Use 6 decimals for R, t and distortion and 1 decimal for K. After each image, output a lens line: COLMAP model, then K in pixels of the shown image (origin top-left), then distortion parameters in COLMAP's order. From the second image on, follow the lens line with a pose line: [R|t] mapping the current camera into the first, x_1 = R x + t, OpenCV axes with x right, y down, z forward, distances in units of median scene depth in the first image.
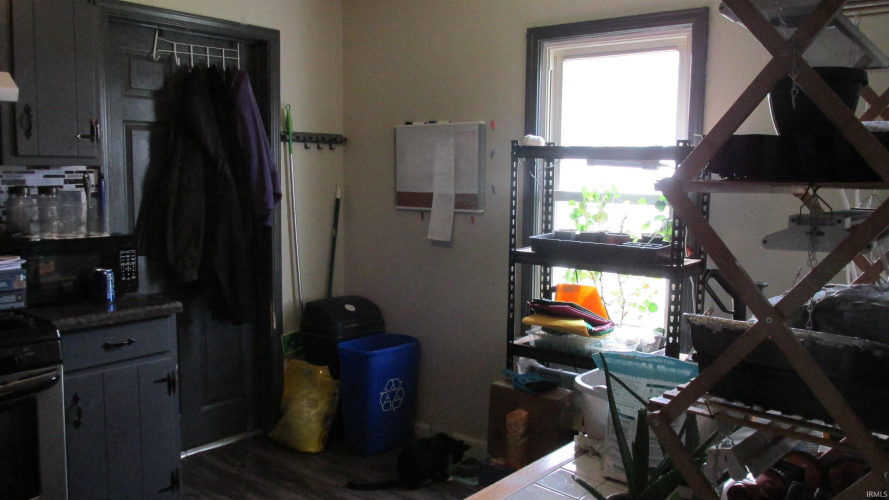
lens RADIAL K [[737.6, 0, 444.5], [0, 737.6, 250.0], [0, 0, 1]] dist [-0.037612, 0.012678]
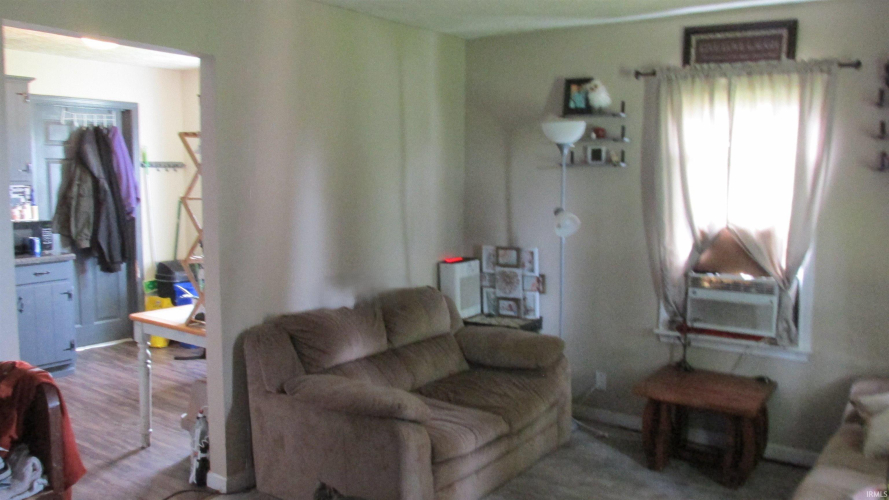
lens RADIAL K [[737.6, 0, 444.5], [0, 737.6, 250.0], [0, 0, 1]] dist [-0.037612, 0.012678]
pose [[0.997460, -0.008691, 0.070692, 0.397315], [0.008198, 0.999940, 0.007260, 0.041979], [-0.070751, -0.006662, 0.997472, -0.830054]]
